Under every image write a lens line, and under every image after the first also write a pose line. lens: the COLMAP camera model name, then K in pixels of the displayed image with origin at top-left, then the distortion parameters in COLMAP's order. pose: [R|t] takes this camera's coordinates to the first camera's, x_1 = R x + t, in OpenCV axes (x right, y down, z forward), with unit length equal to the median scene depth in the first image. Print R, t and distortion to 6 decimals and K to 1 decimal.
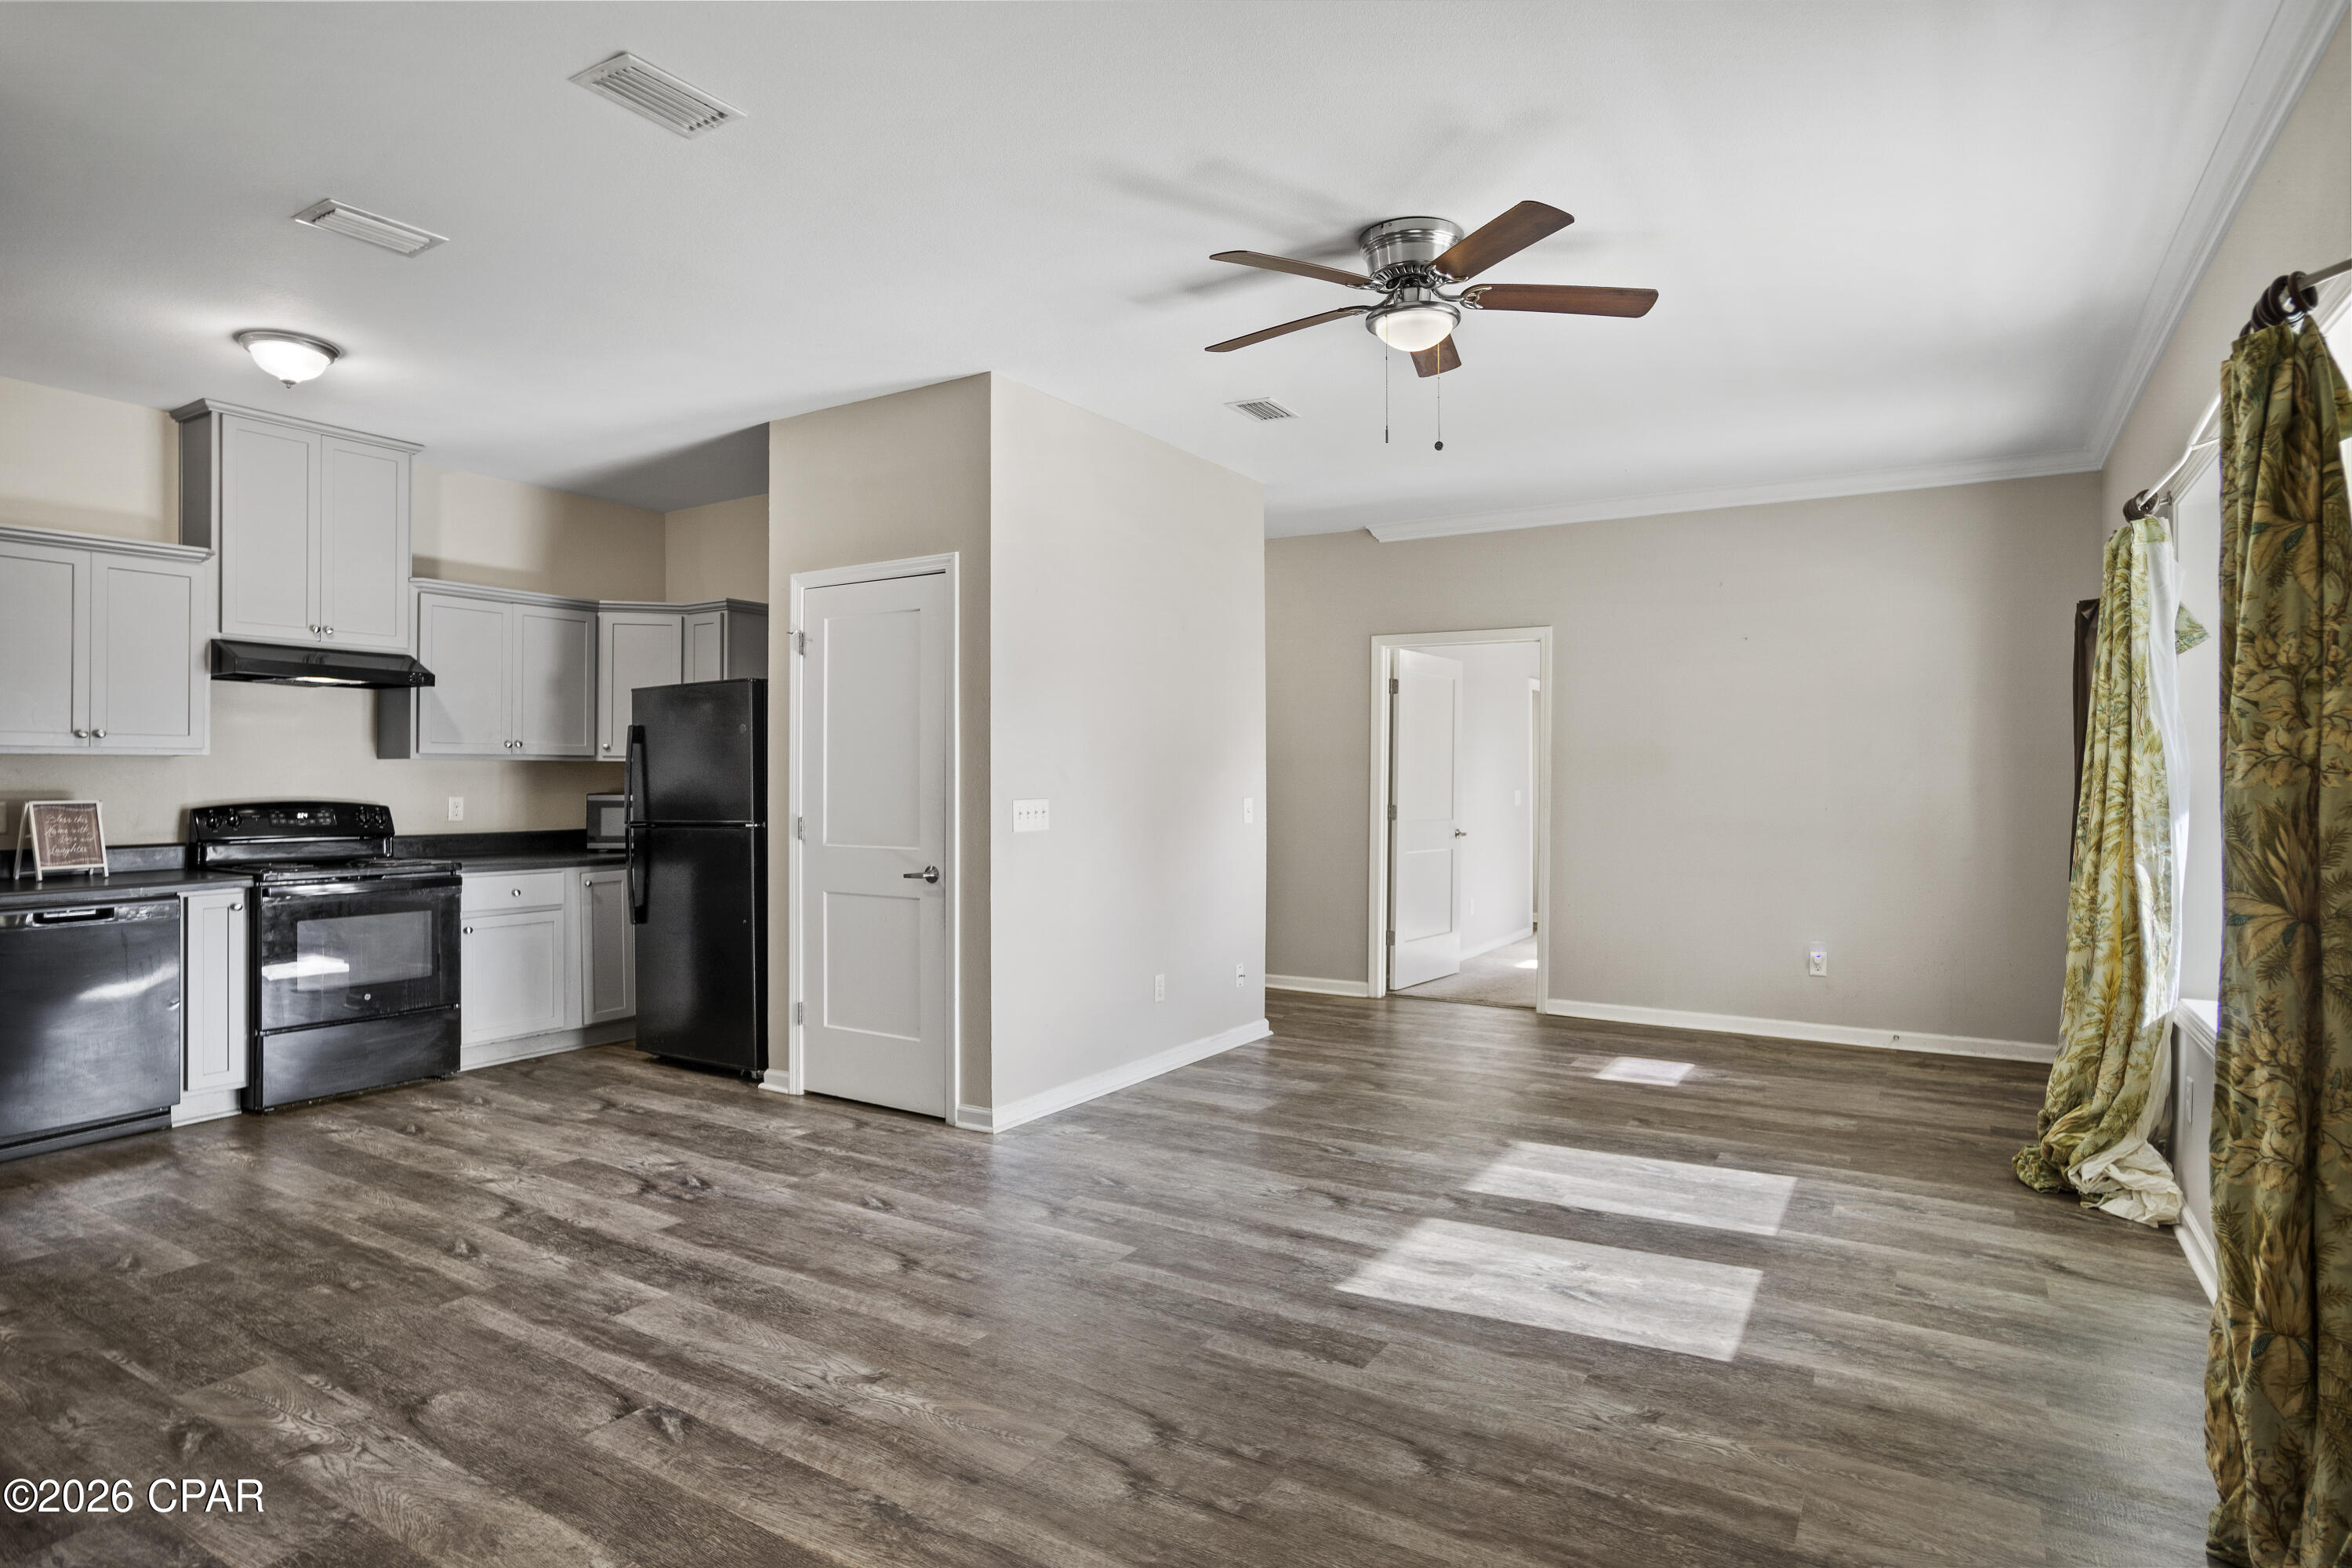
lens RADIAL K [[1270.6, 0, 1165.0], [0, 1270.6, 760.9], [0, 0, 1]] dist [-0.057074, 0.038332]
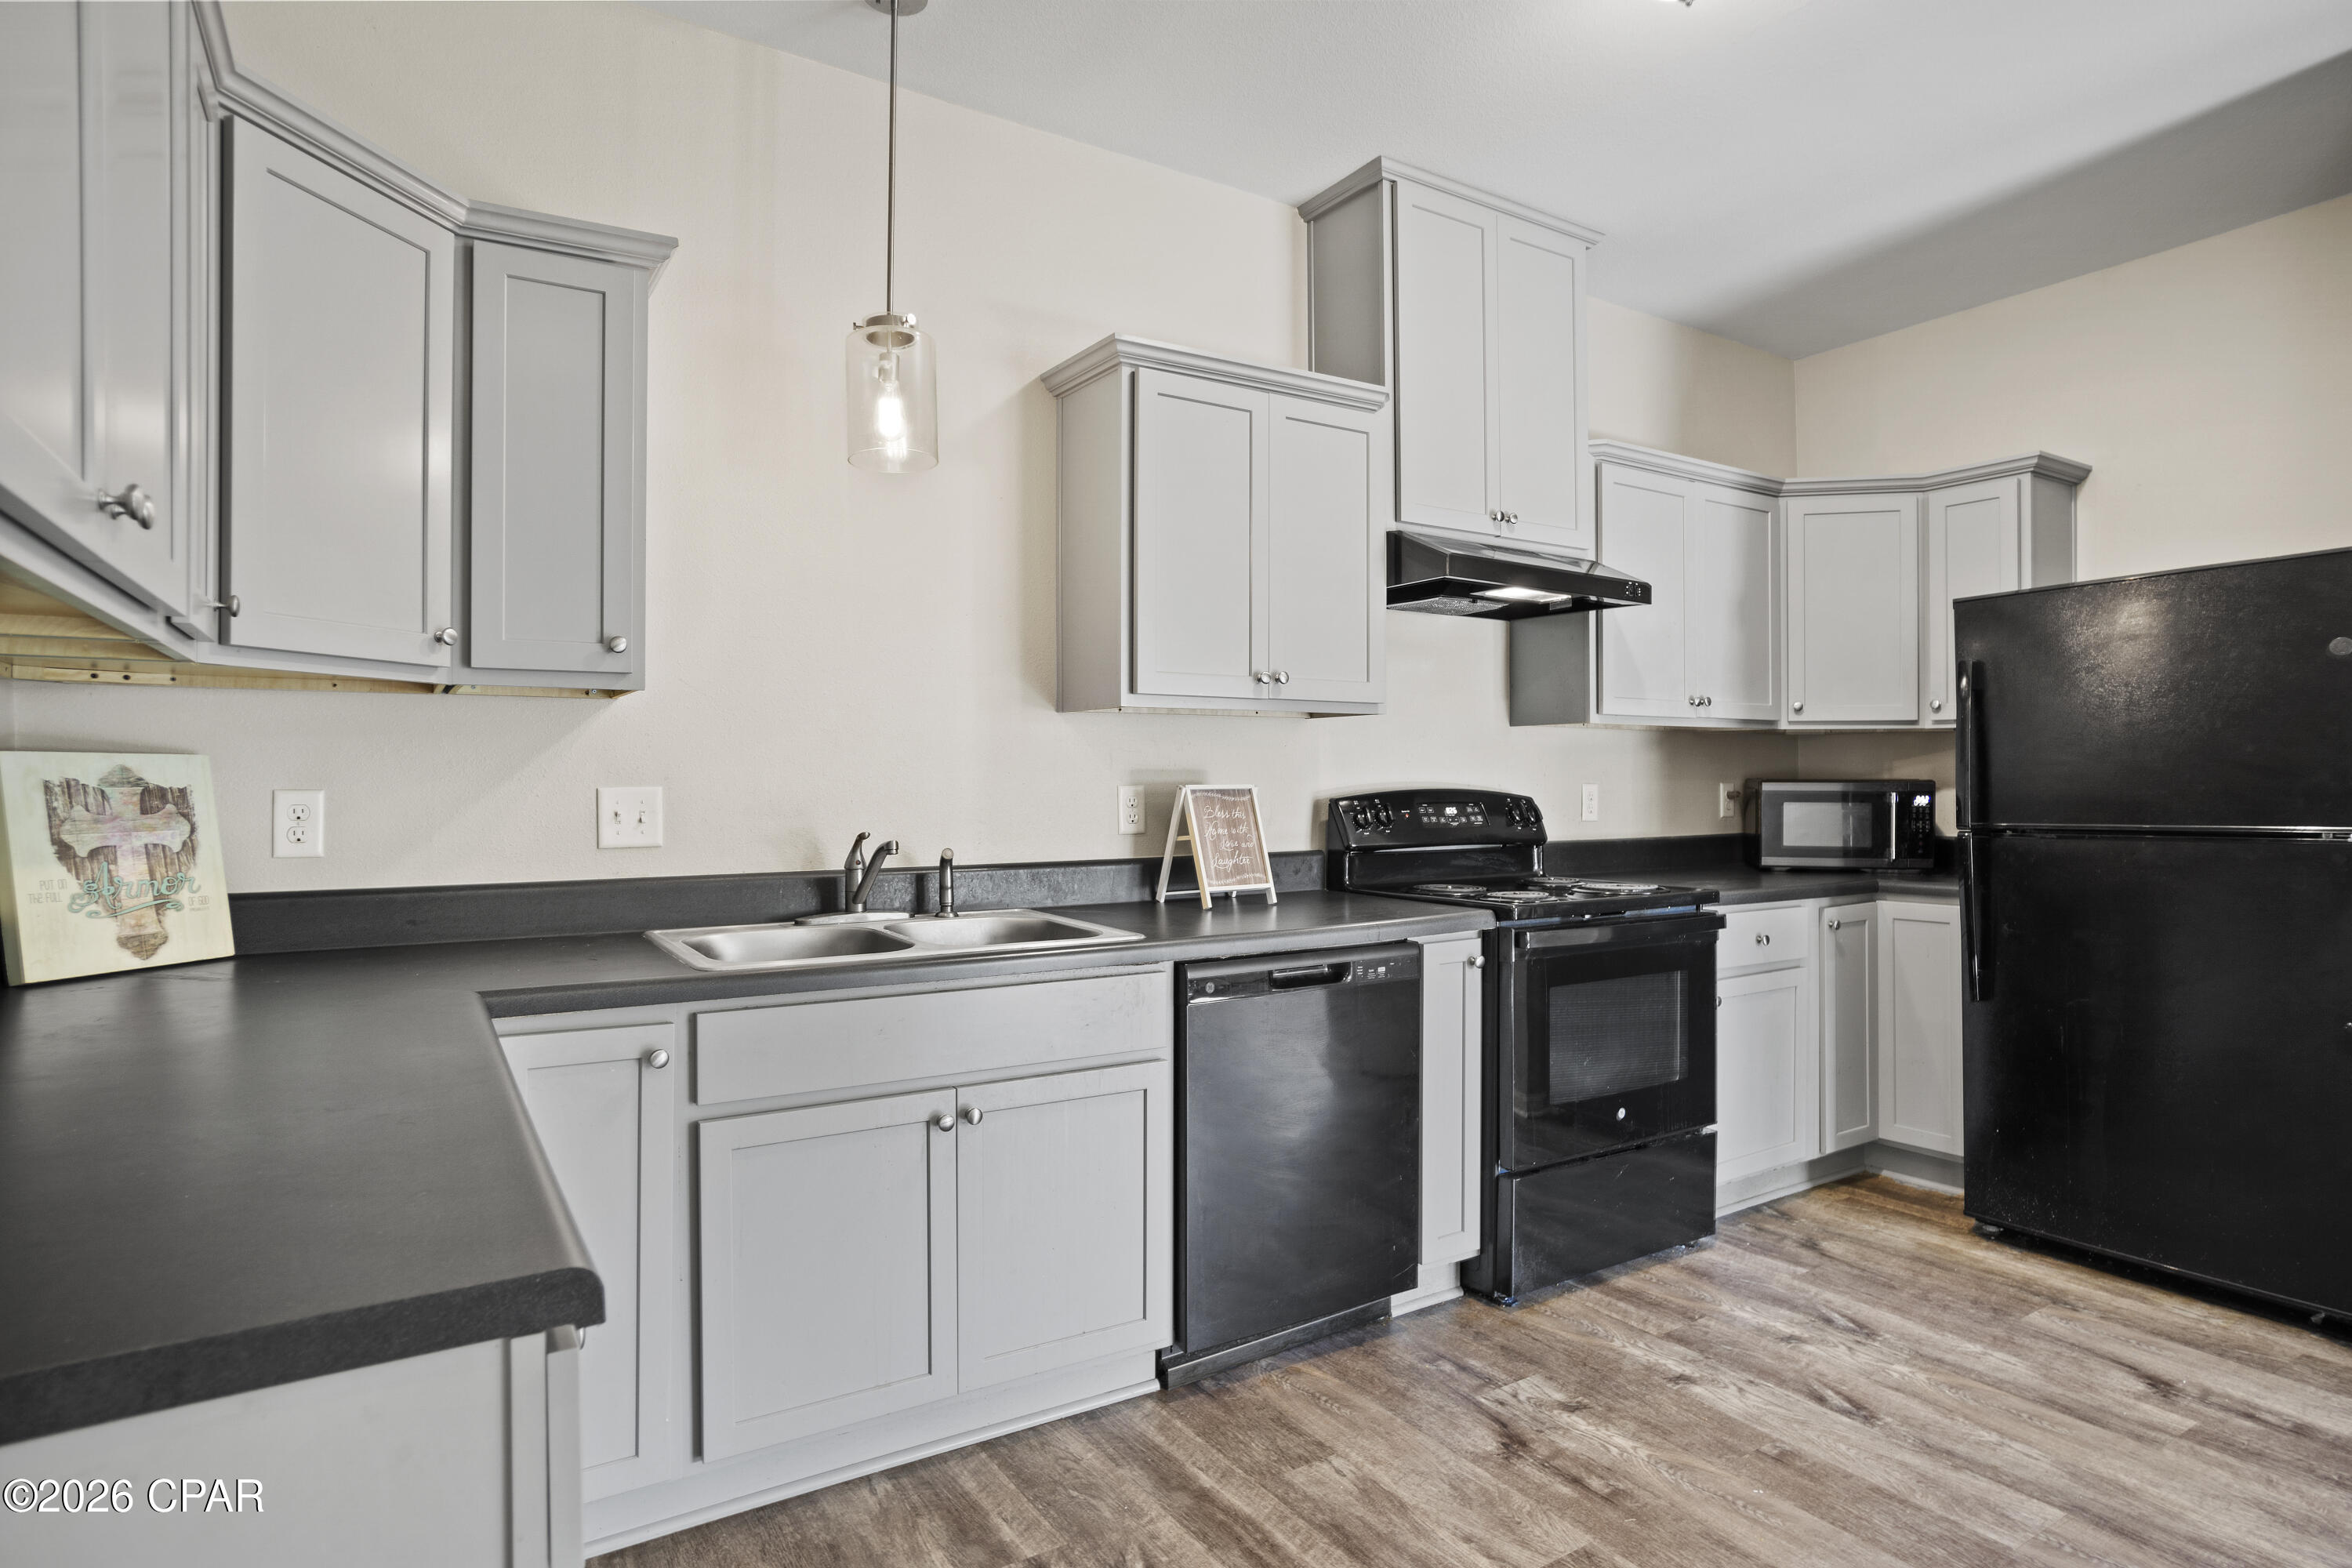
lens RADIAL K [[1270.6, 0, 1213.1], [0, 1270.6, 781.0], [0, 0, 1]] dist [-0.057074, 0.038332]
pose [[0.897343, 0.001001, -0.441332, -0.633980], [0.007068, 0.999837, 0.016641, 0.020273], [0.441276, -0.018052, 0.897190, 0.427392]]
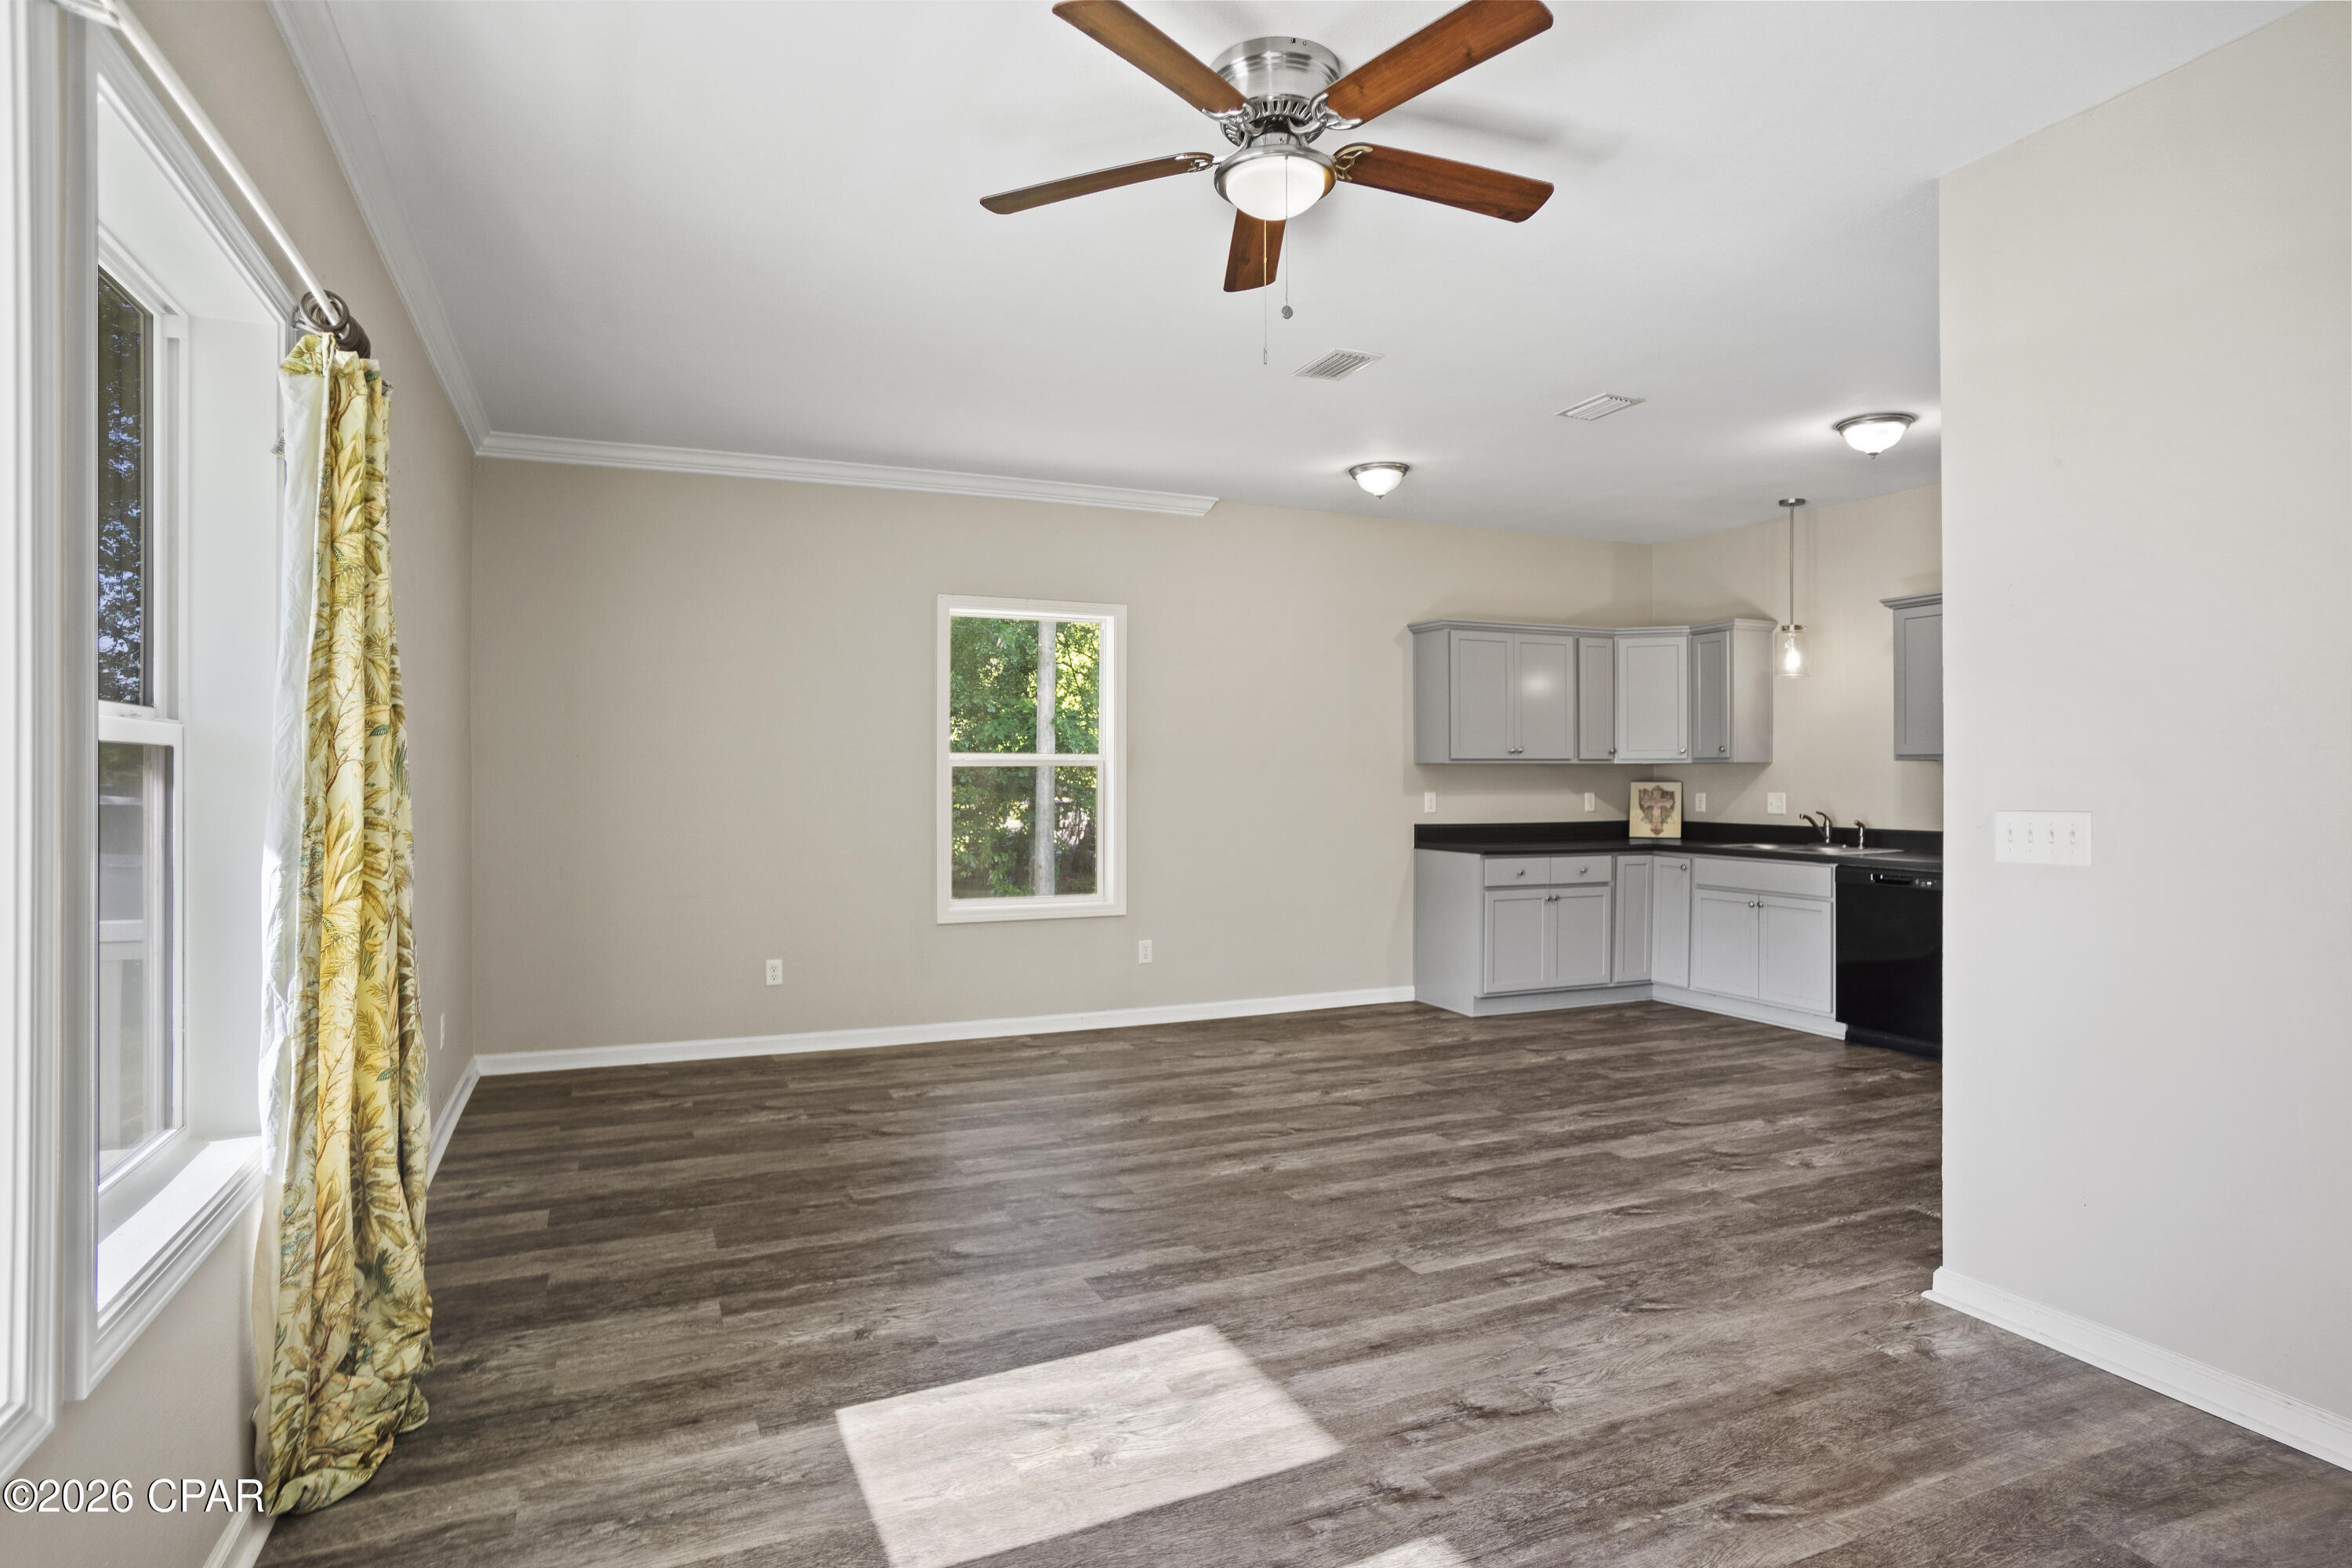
lens RADIAL K [[1270.6, 0, 1157.2], [0, 1270.6, 765.9], [0, 0, 1]] dist [-0.057074, 0.038332]
pose [[-0.569966, -0.009300, -0.821616, 0.688734], [0.008739, 0.999811, -0.017379, 0.016651], [0.821622, -0.017085, -0.569777, 1.096820]]
